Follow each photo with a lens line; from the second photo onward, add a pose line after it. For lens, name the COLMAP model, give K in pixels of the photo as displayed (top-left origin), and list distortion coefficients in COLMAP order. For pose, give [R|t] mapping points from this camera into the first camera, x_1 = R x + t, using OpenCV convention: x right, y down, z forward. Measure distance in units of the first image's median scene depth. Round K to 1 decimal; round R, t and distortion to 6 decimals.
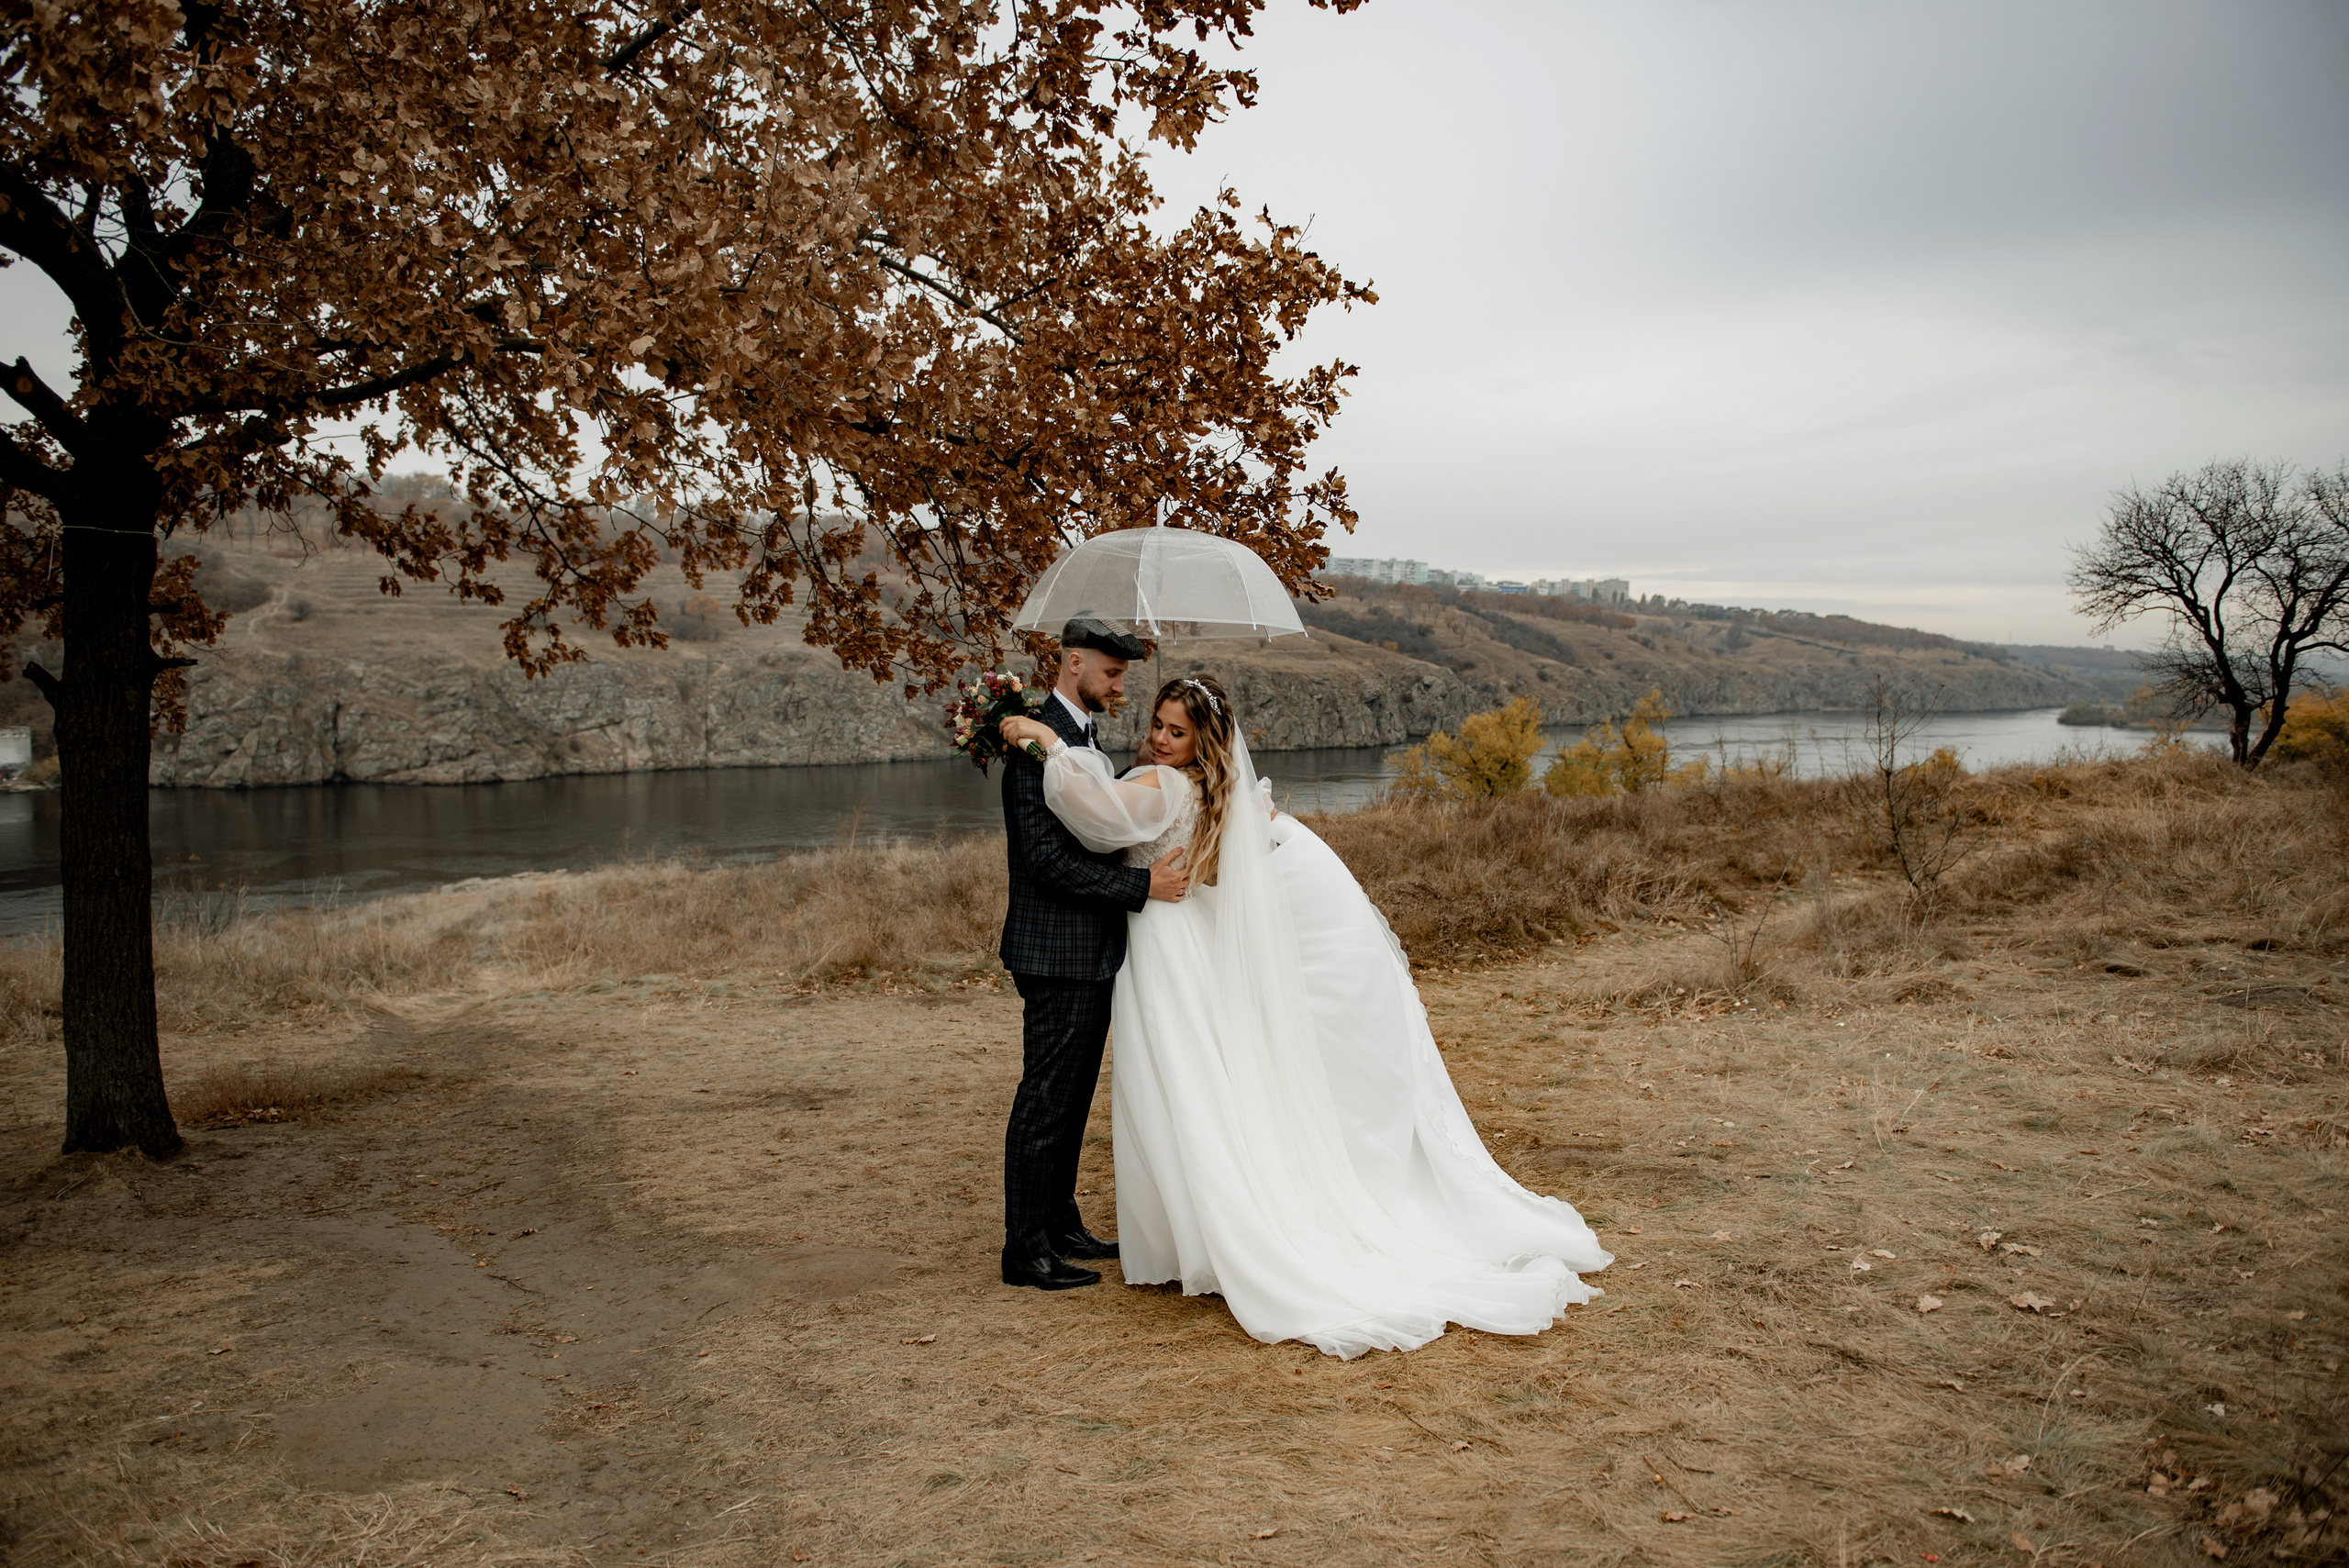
lens RADIAL K [[1679.7, 0, 1161.2], [0, 1679.7, 778.9], [0, 0, 1]] dist [-0.057378, 0.003696]
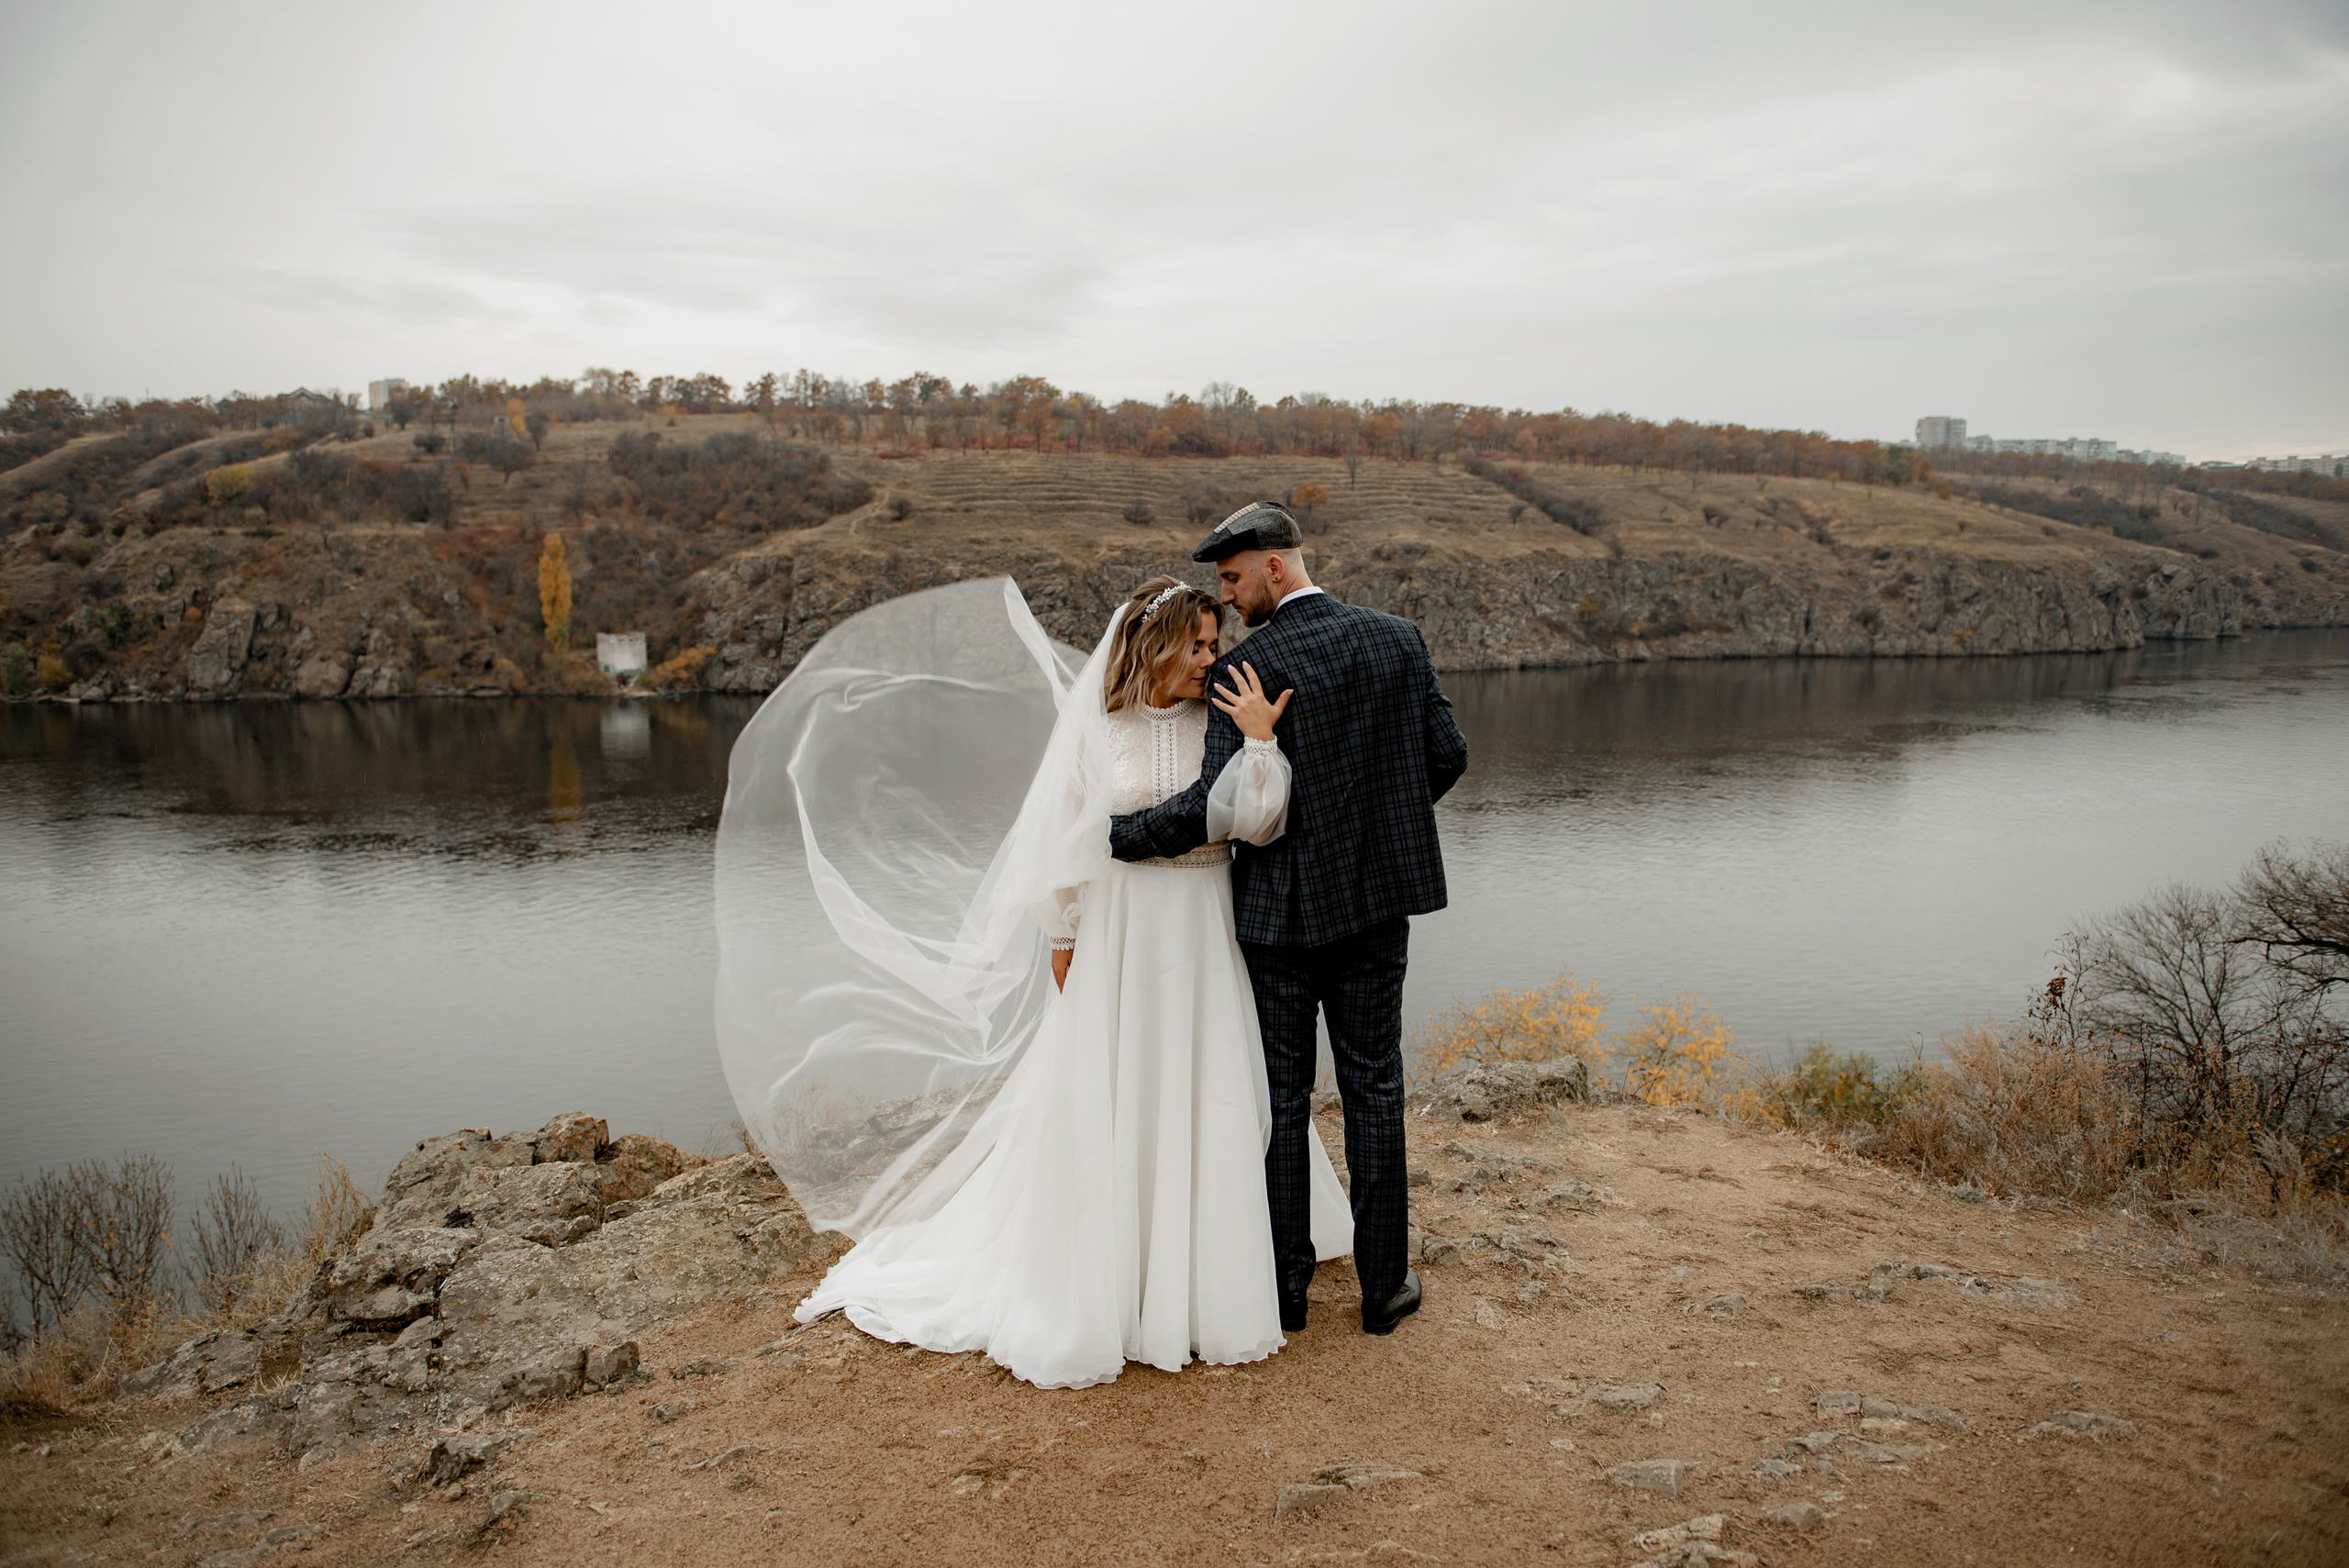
lens RADIAL K [[1679.7, 0, 1173.8], [0, 1679.7, 789.1], [0, 0, 1]] dist [-0.057378, 0.003696]
pose [[0.943419, 0.021021, -0.330937, -0.042212], [-0.001961, 0.998325, 0.057822, 0.002920], [0.331598, -0.053901, 0.941880, 0.116867]]
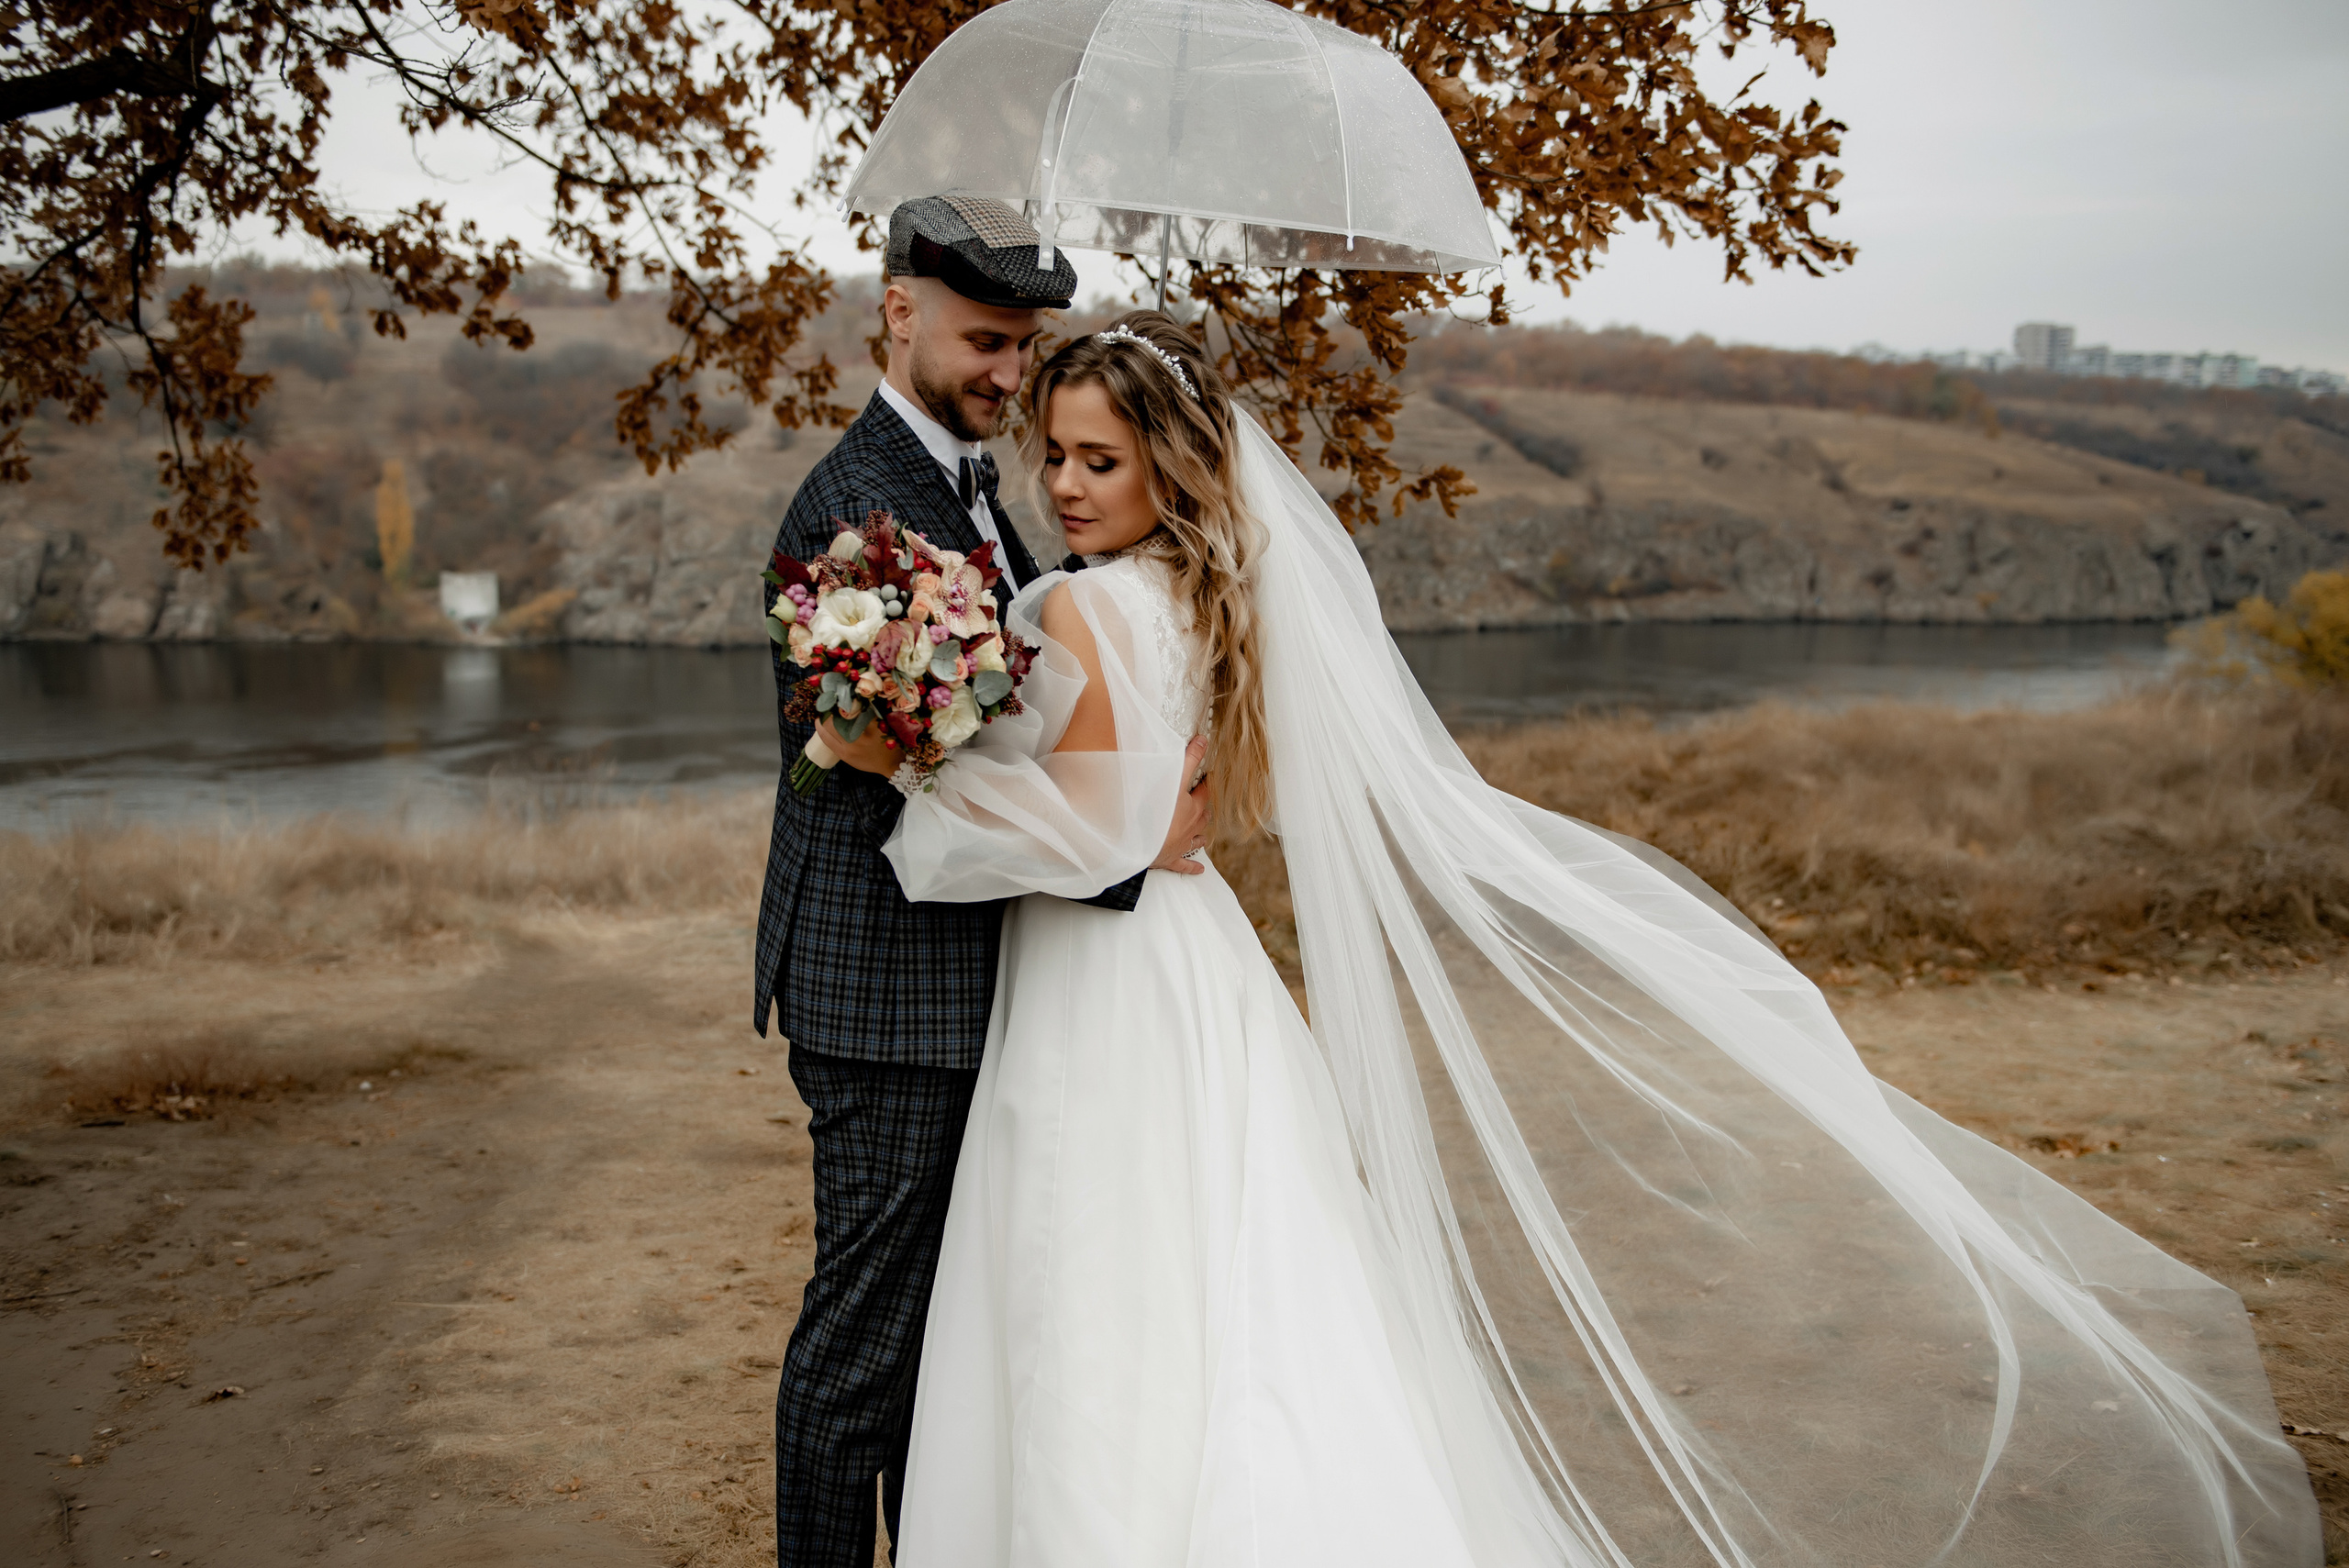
lens RADIAL K [[2140.4, 0, 1138.9], [0, 2140.4, 757.9], [0, 0, 1]] dist [-0.013904, 0.000000]
pose [[0.948805, 0.034815, -0.313937, 0.002743], [-0.019181, 0.998423, 0.052754, 0.000156], [0.315278, -0.044032, 0.947977, 0.007757]]
